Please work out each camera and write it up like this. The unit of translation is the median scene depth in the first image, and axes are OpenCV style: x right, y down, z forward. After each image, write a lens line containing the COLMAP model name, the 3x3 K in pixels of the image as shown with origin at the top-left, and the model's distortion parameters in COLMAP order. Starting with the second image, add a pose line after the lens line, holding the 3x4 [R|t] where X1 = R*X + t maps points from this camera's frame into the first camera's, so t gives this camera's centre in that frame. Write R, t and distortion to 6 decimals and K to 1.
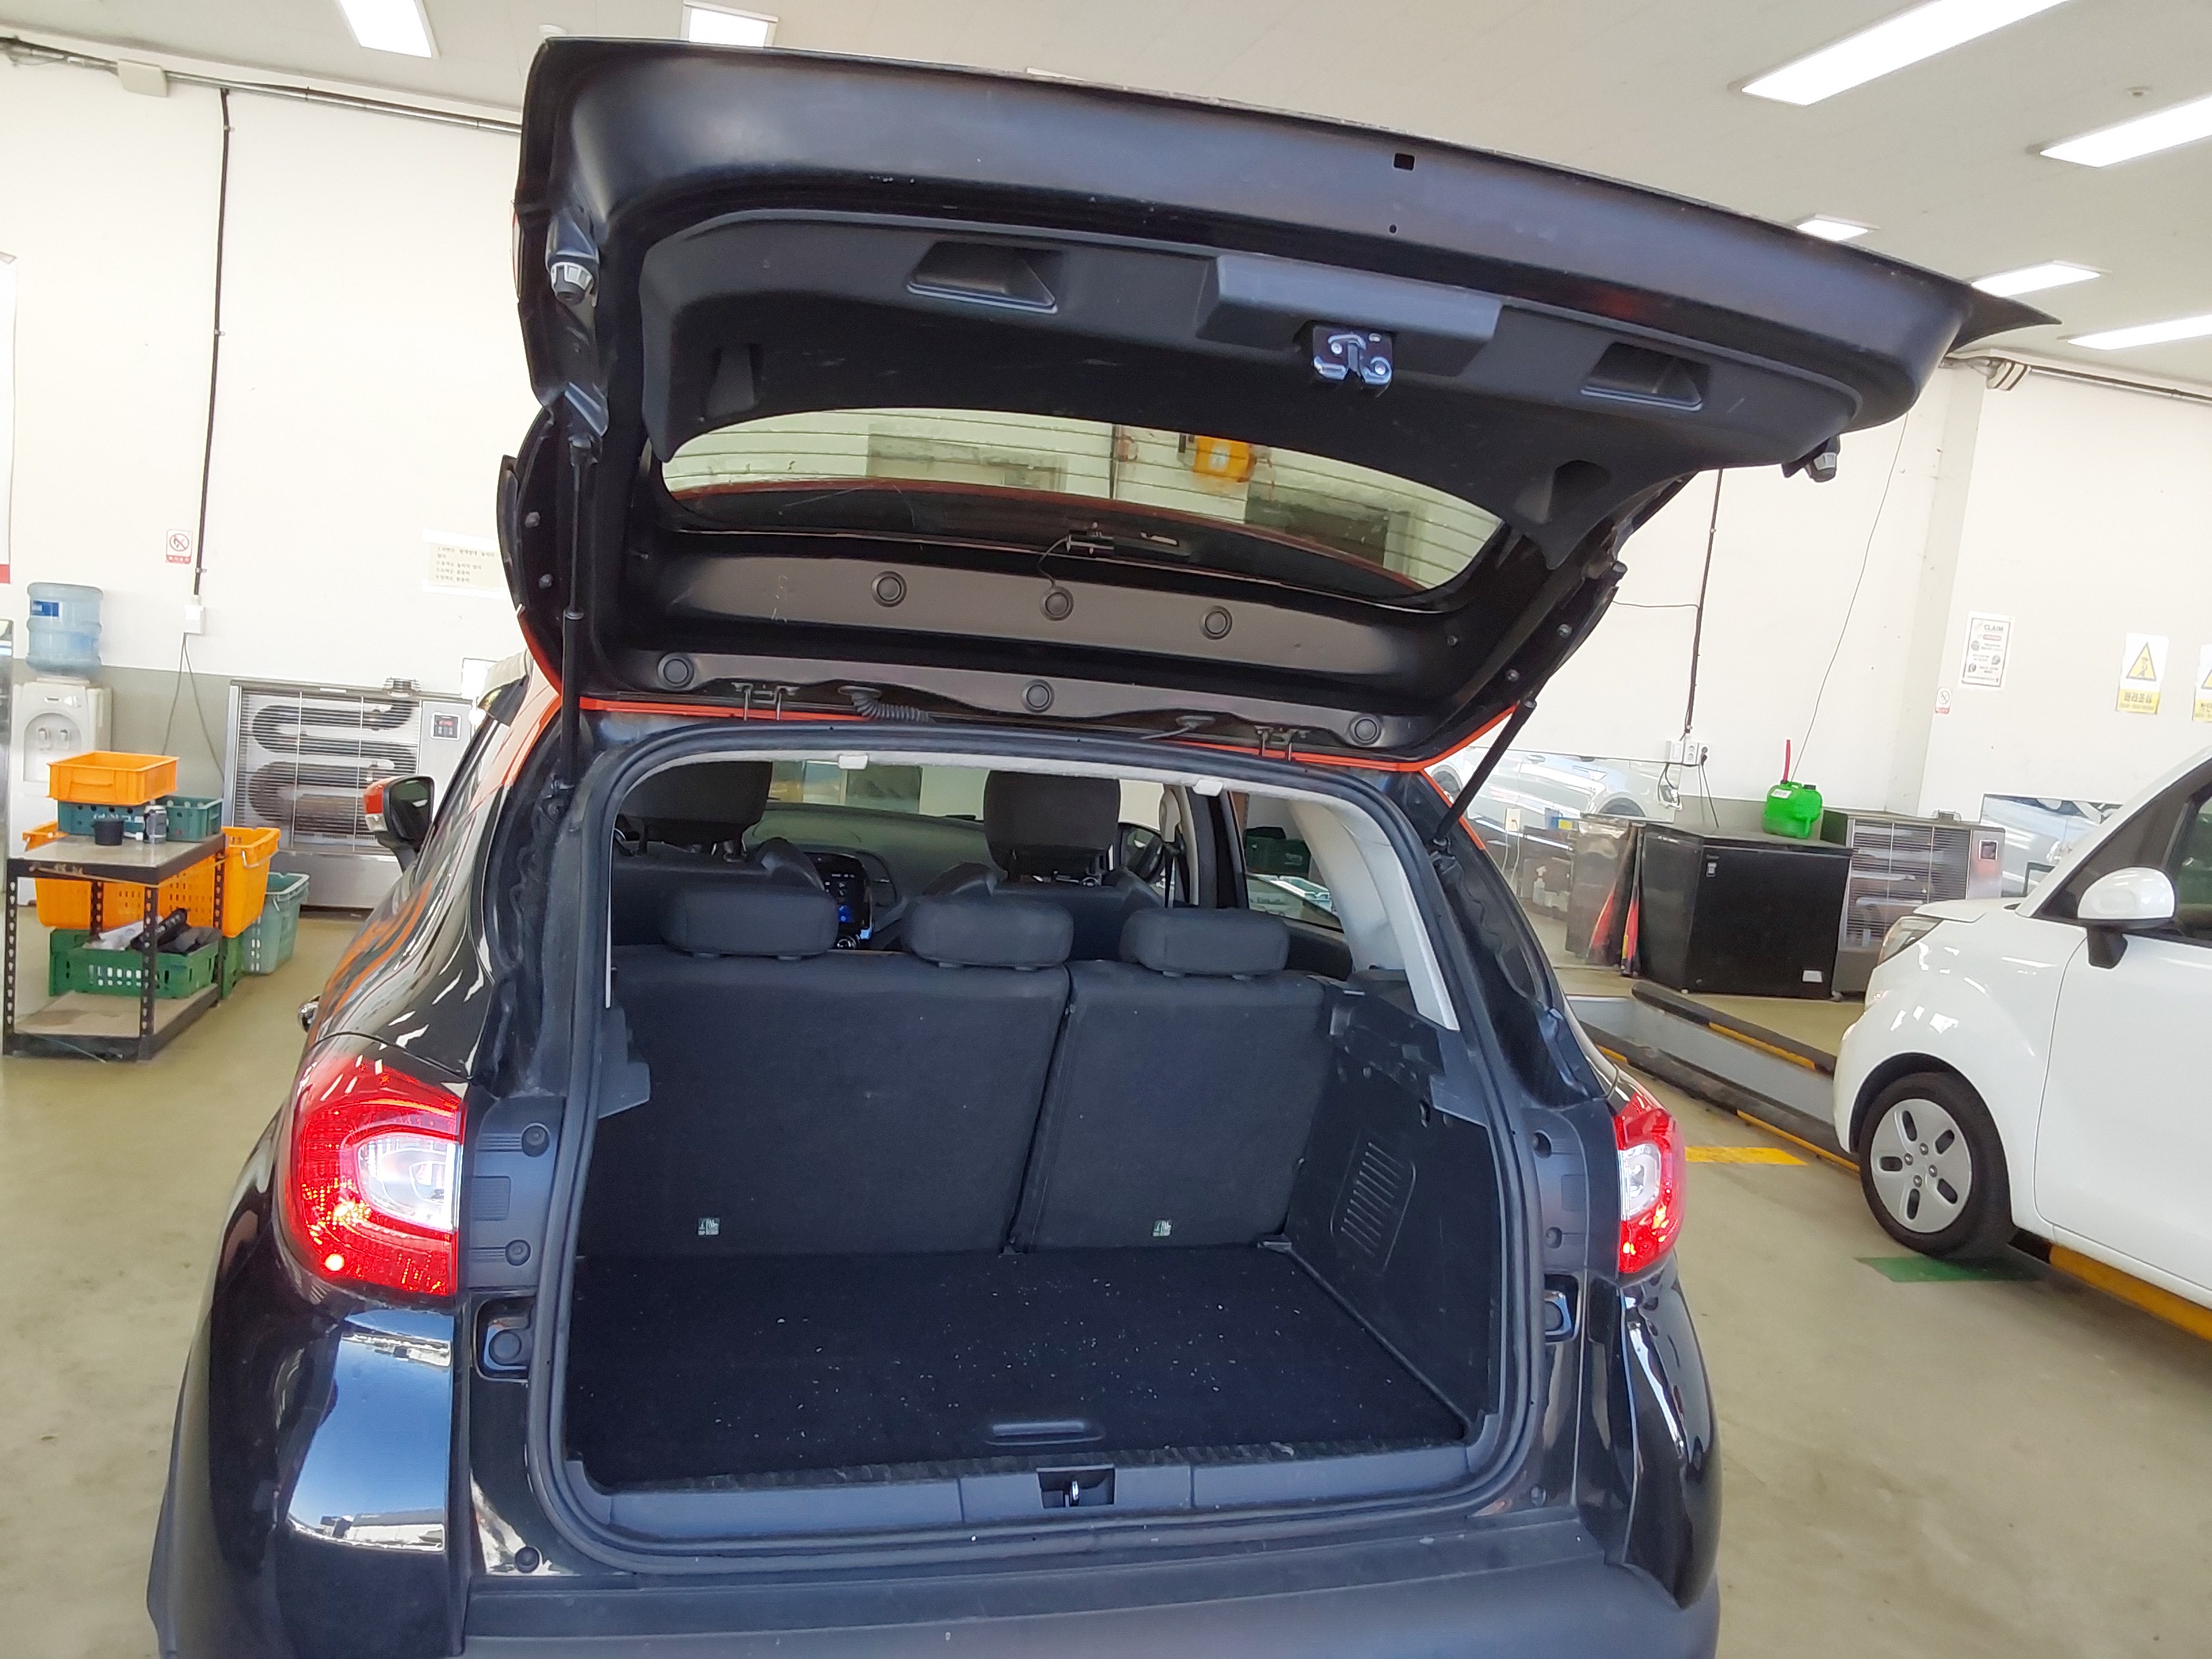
lens RADIAL K [[1737.6, 0, 1109.6], [0, 1737.6, 868.3], [0, 0, 1]] dist [0.038912, -0.002092]
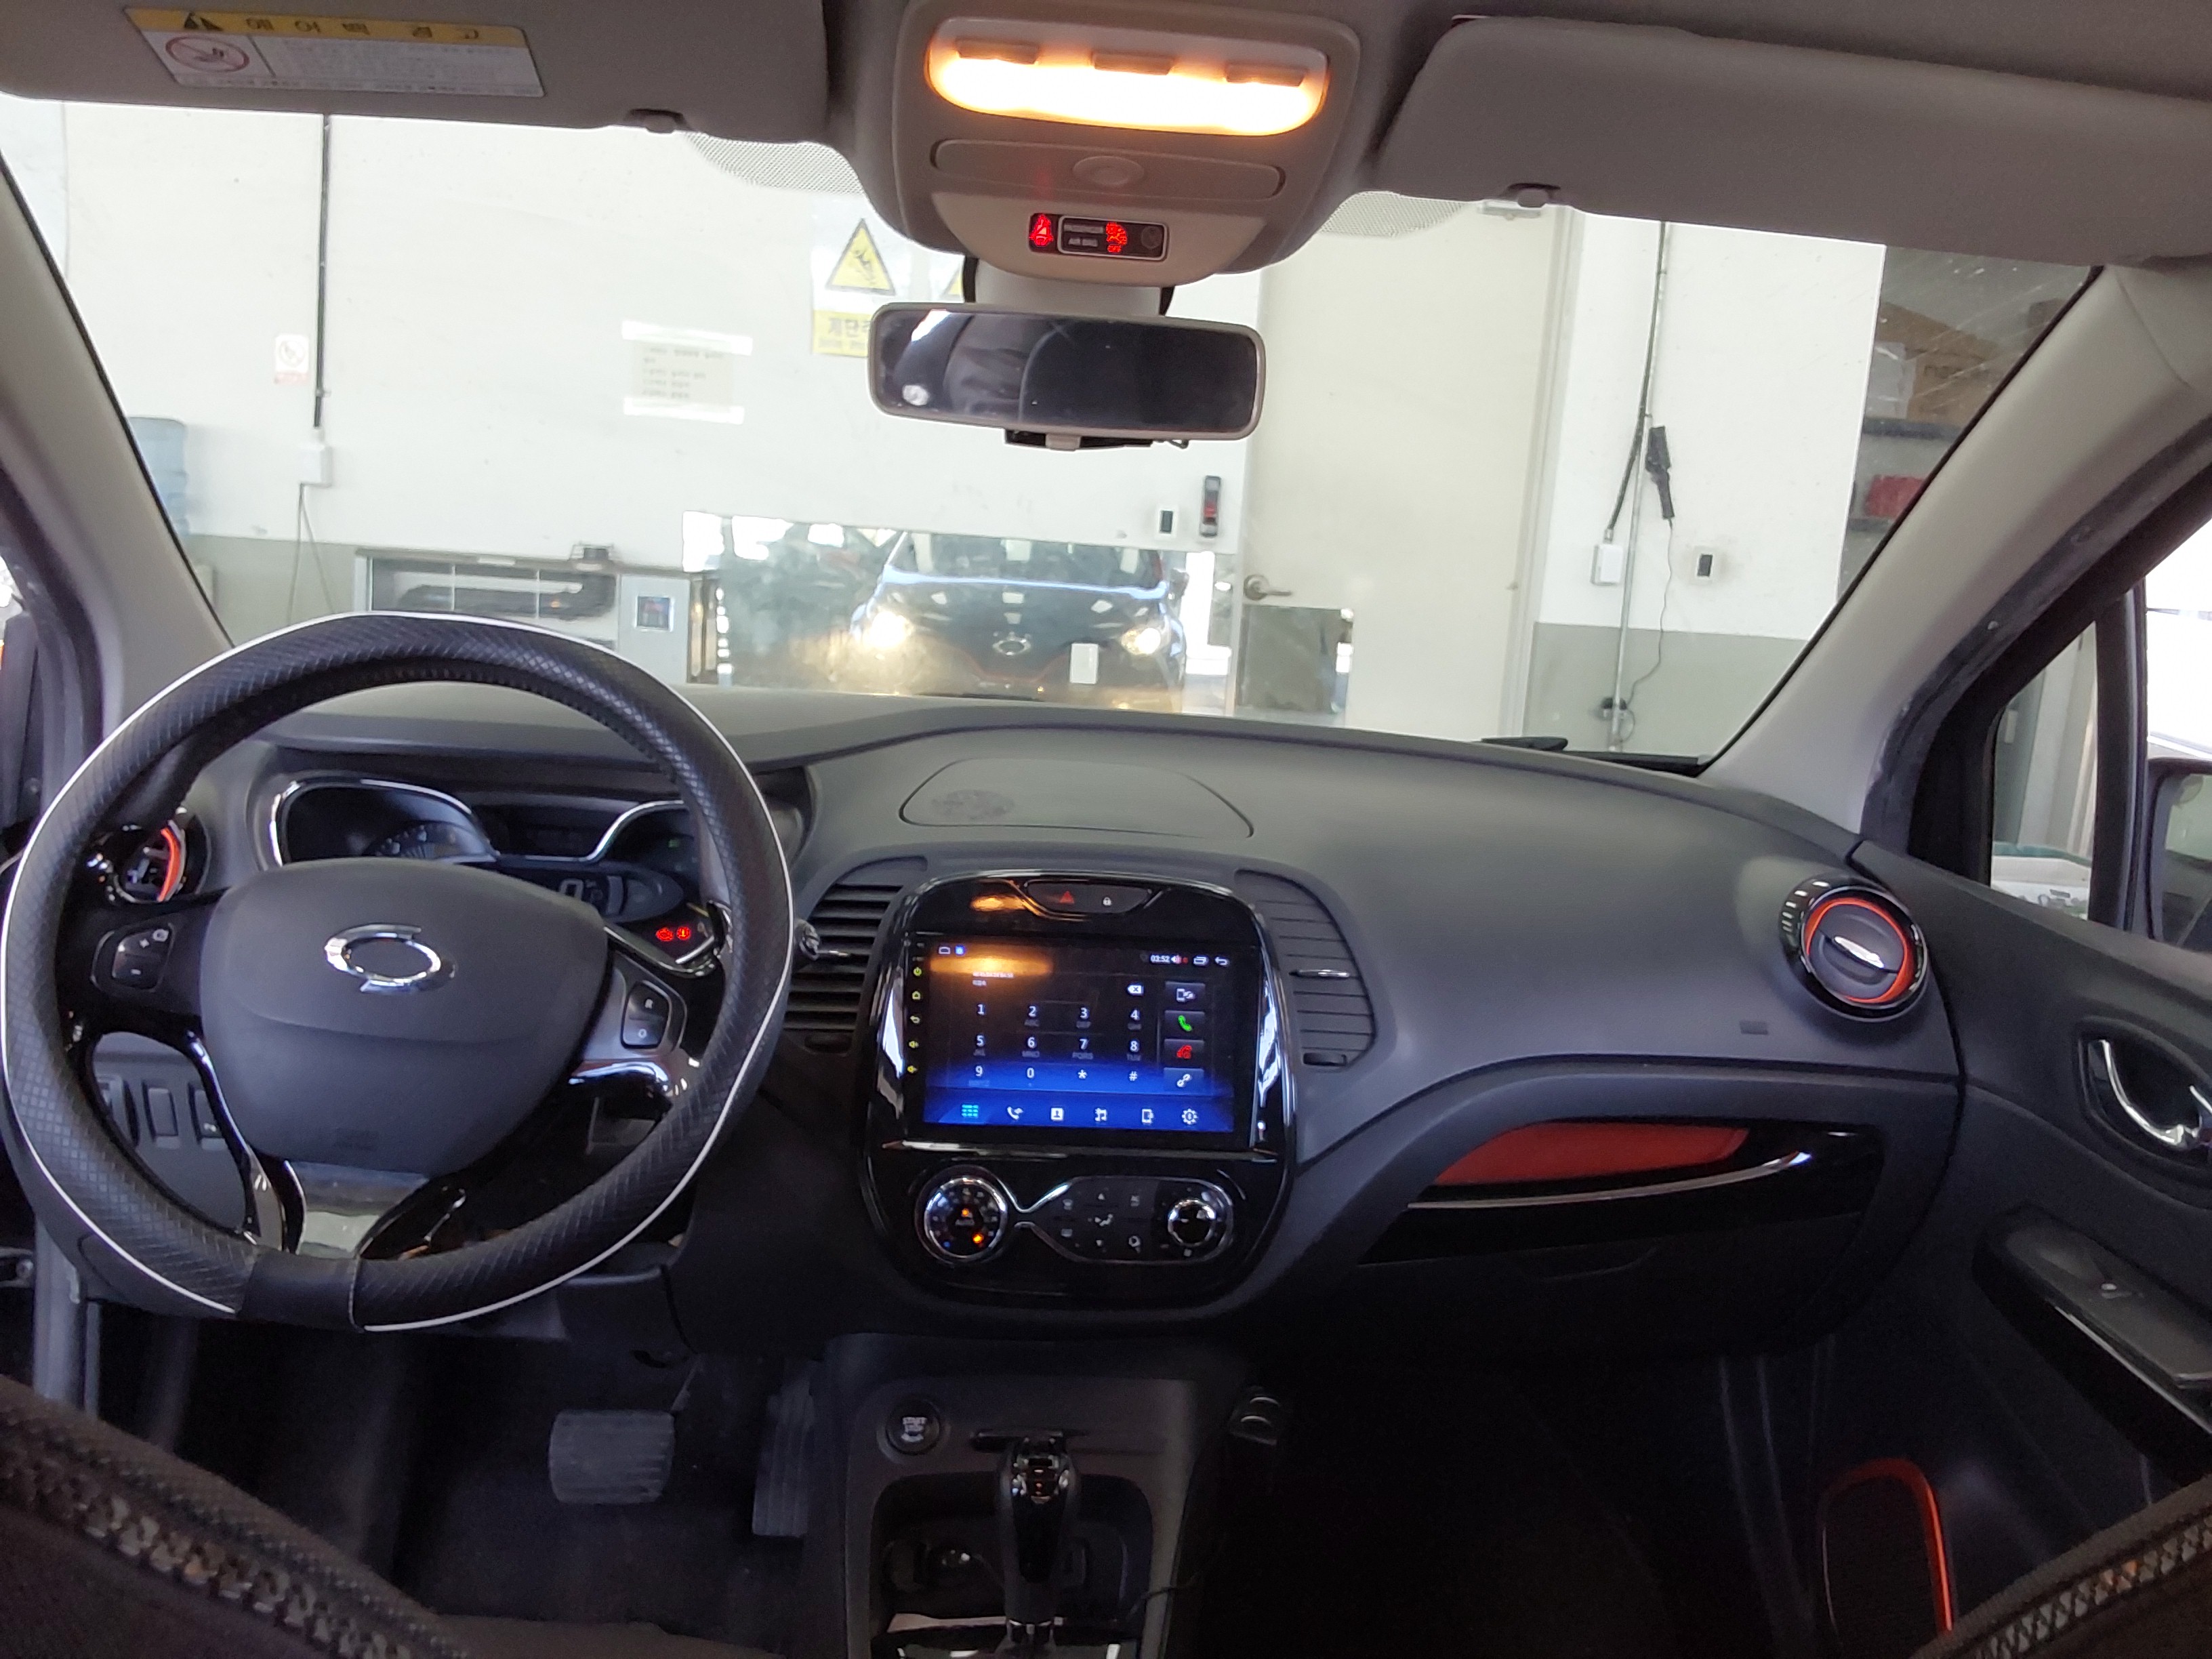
lens RADIAL K [[1737.6, 0, 1109.6], [0, 1737.6, 868.3], [0, 0, 1]] dist [0.038912, -0.002092]
pose [[0.973775, 0.009260, -0.227324, -0.053789], [0.000877, 0.999011, 0.044453, -0.012110], [0.227510, -0.043487, 0.972804, 0.381216]]
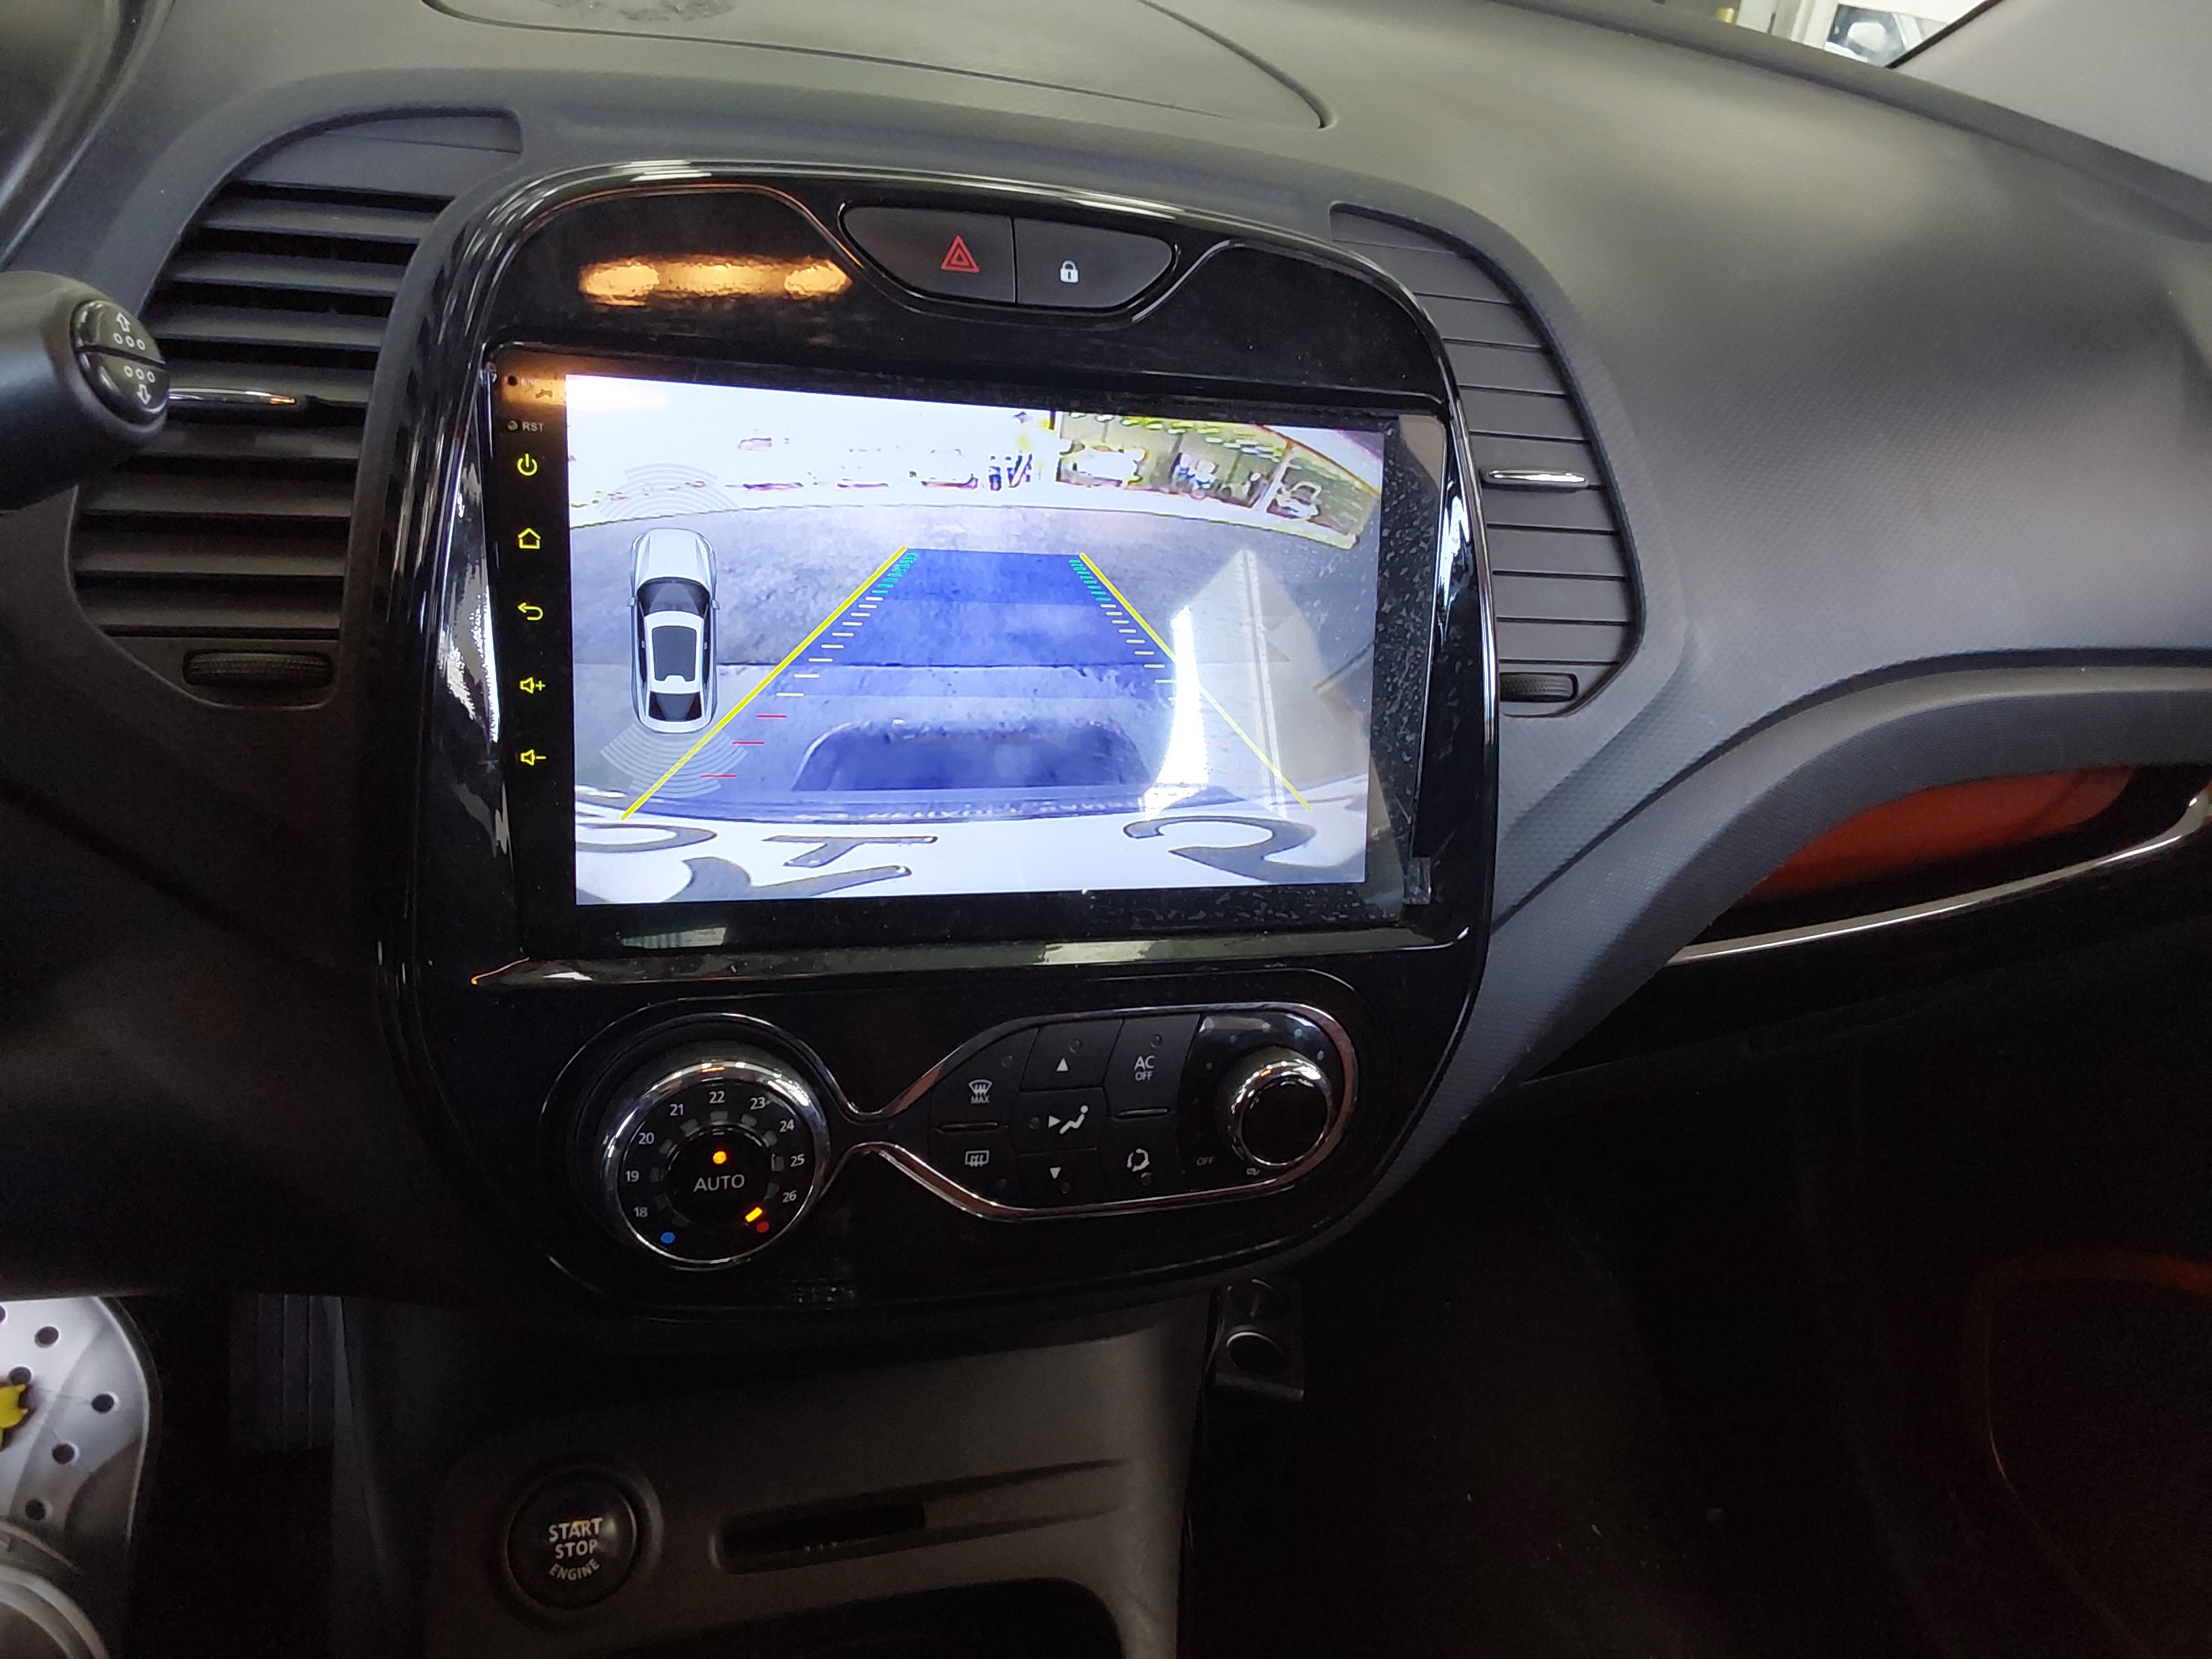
lens RADIAL K [[1737.6, 0, 1109.6], [0, 1737.6, 868.3], [0, 0, 1]] dist [0.038912, -0.002092]
pose [[0.998668, 0.042998, 0.028523, -0.079808], [-0.050356, 0.932755, 0.356976, -0.006424], [-0.011256, -0.357937, 0.933678, 0.449771]]
